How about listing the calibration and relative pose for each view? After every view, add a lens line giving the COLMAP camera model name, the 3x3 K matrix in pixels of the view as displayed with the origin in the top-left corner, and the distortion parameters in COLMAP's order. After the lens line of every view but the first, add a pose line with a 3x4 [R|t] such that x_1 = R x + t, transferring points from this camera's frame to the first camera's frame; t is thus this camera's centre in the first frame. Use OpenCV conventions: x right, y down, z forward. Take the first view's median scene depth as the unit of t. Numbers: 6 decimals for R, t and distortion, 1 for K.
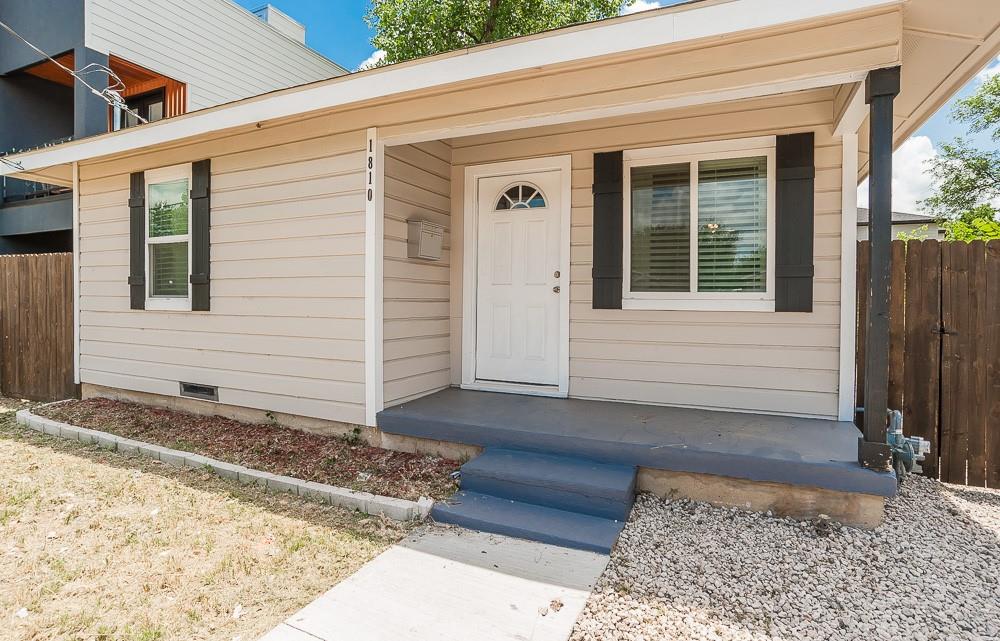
lens RADIAL K [[503.9, 0, 511.1], [0, 503.9, 310.4], [0, 0, 1]] dist [-0.077408, 0.044364]
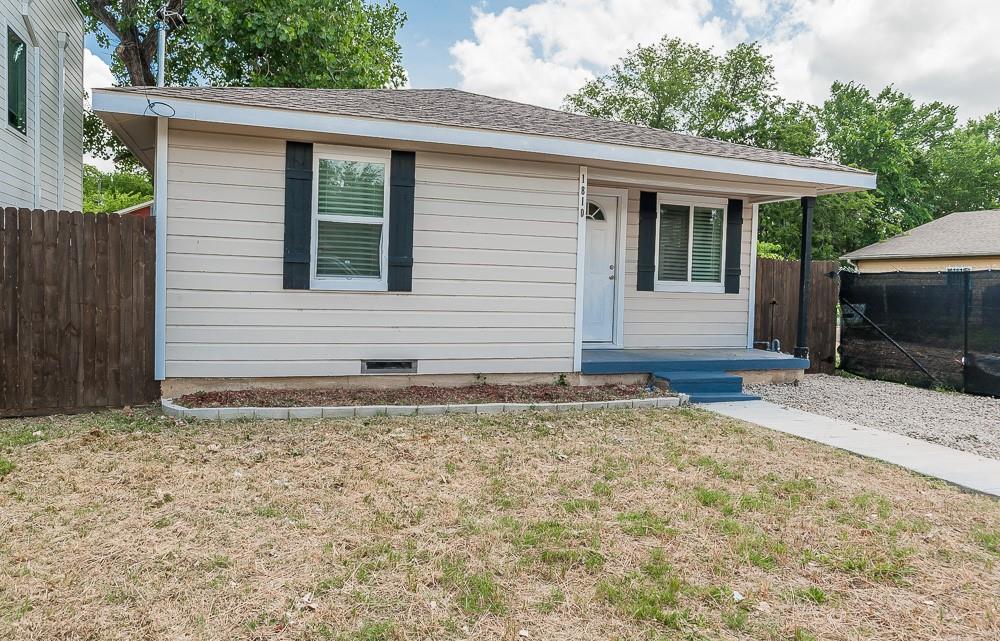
lens RADIAL K [[707.6, 0, 497.8], [0, 707.6, 309.4], [0, 0, 1]] dist [-0.026829, 0.003420]
pose [[0.719491, -0.016191, 0.694313, -1.778086], [-0.011998, 0.999289, 0.035736, -0.019094], [-0.694398, -0.034042, 0.718786, -0.301584]]
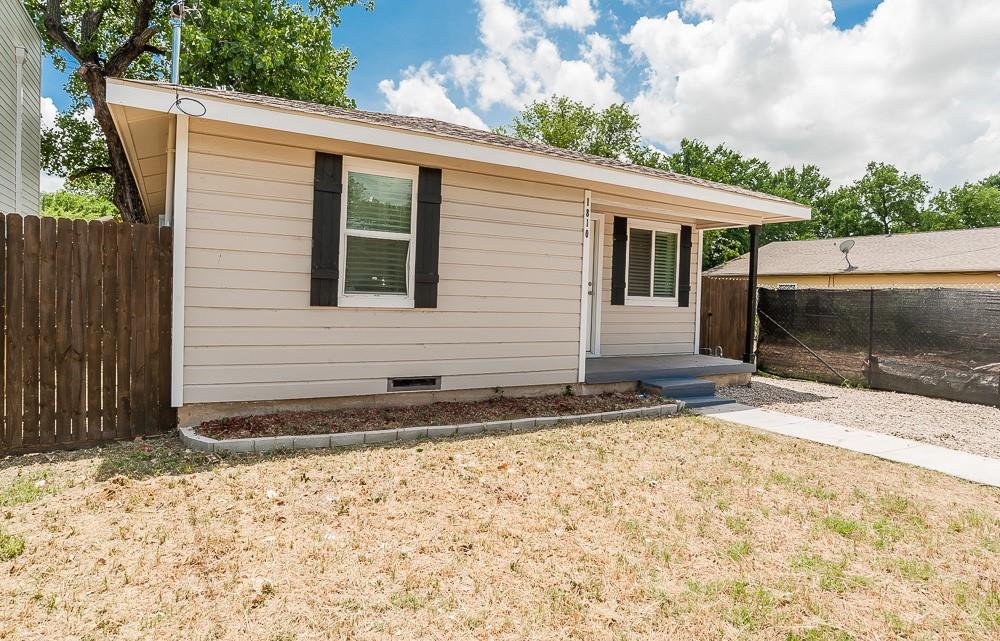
lens RADIAL K [[571.7, 0, 496.6], [0, 571.7, 308.9], [0, 0, 1]] dist [-0.058589, 0.033825]
pose [[0.589706, -0.010527, 0.807549, -1.770814], [-0.014531, 0.999615, 0.023642, -0.032190], [-0.807487, -0.025677, 0.589326, 0.161235]]
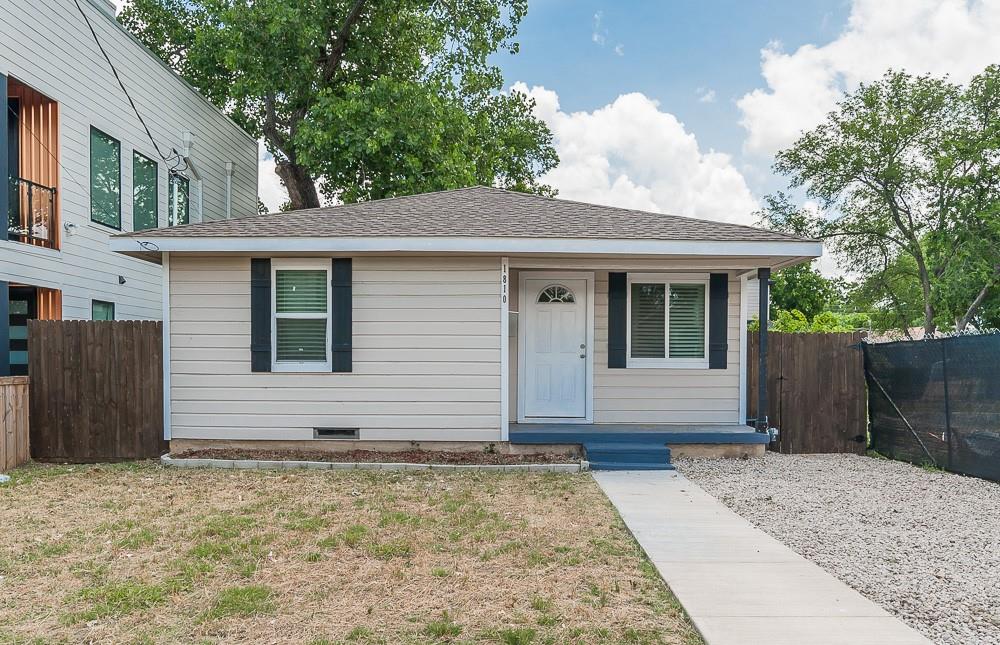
lens RADIAL K [[804.6, 0, 511.1], [0, 804.6, 391.1], [0, 0, 1]] dist [-0.052275, 0.018918]
pose [[0.913578, -0.018555, 0.406241, -1.253278], [0.010509, 0.999702, 0.022028, 0.011415], [-0.406528, -0.015855, 0.913501, -1.326694]]
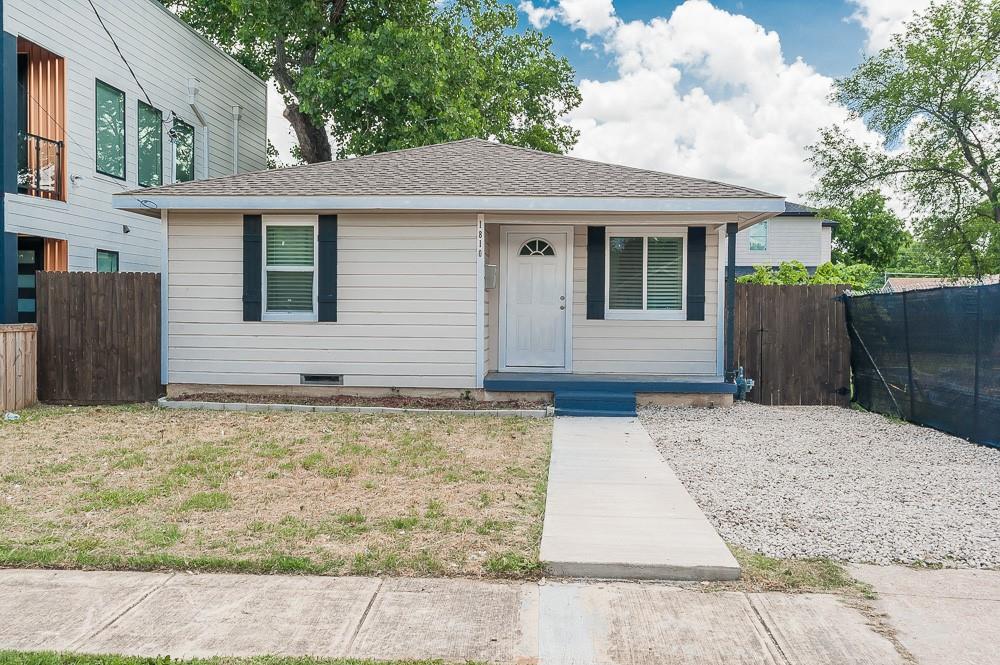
lens RADIAL K [[904.4, 0, 500.0], [0, 904.4, 332.5], [0, 0, 1]] dist [0.002311, -0.009582]
pose [[0.938807, -0.007808, 0.344355, -1.212679], [0.005021, 0.999947, 0.008984, 0.013573], [-0.344407, -0.006705, 0.938796, -1.828786]]
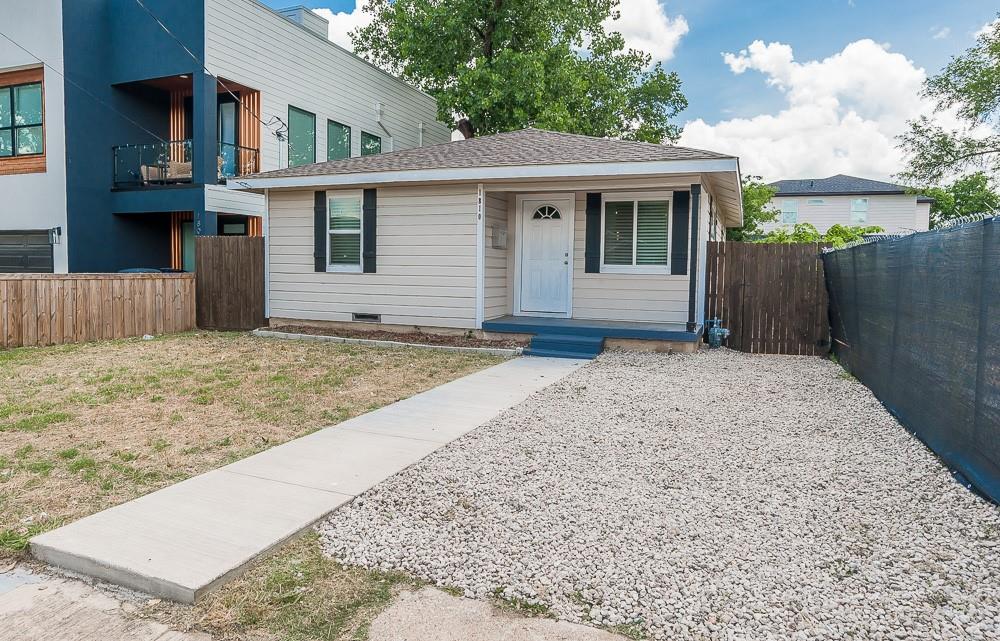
lens RADIAL K [[612.8, 0, 513.4], [0, 612.8, 303.5], [0, 0, 1]] dist [-0.056522, 0.044298]
pose [[0.998067, 0.003829, 0.062035, -0.279739], [-0.006340, 0.999166, 0.040329, 0.023559], [-0.061828, -0.040644, 0.997259, -1.450338]]
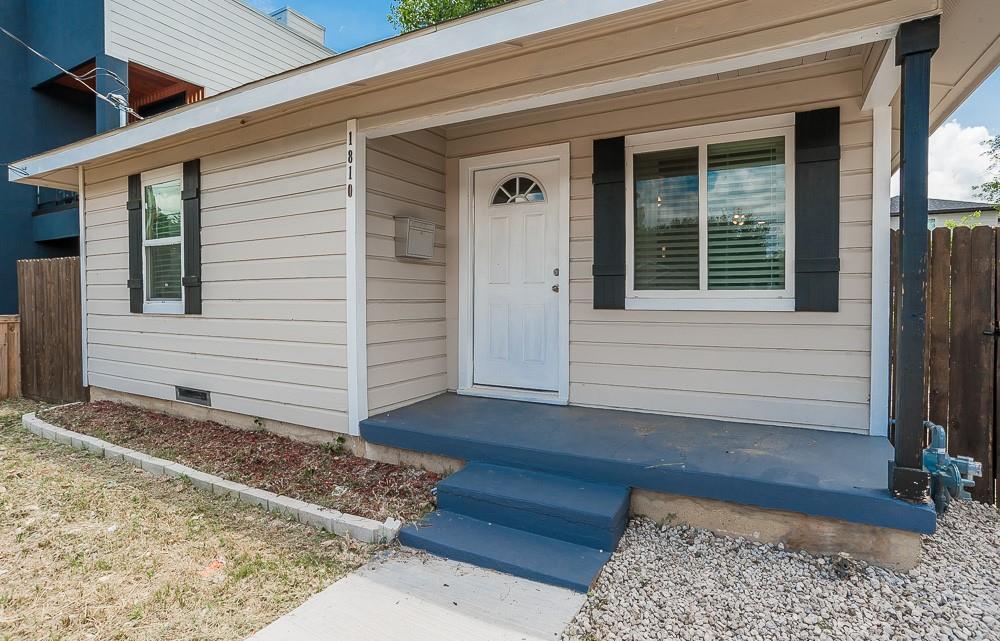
lens RADIAL K [[503.9, 0, 511.1], [0, 503.9, 310.4], [0, 0, 1]] dist [-0.077408, 0.044364]
pose [[0.997751, -0.007726, -0.066583, 0.076281], [0.008069, 0.999956, 0.004886, -0.006715], [0.066542, -0.005412, 0.997769, 0.075011]]
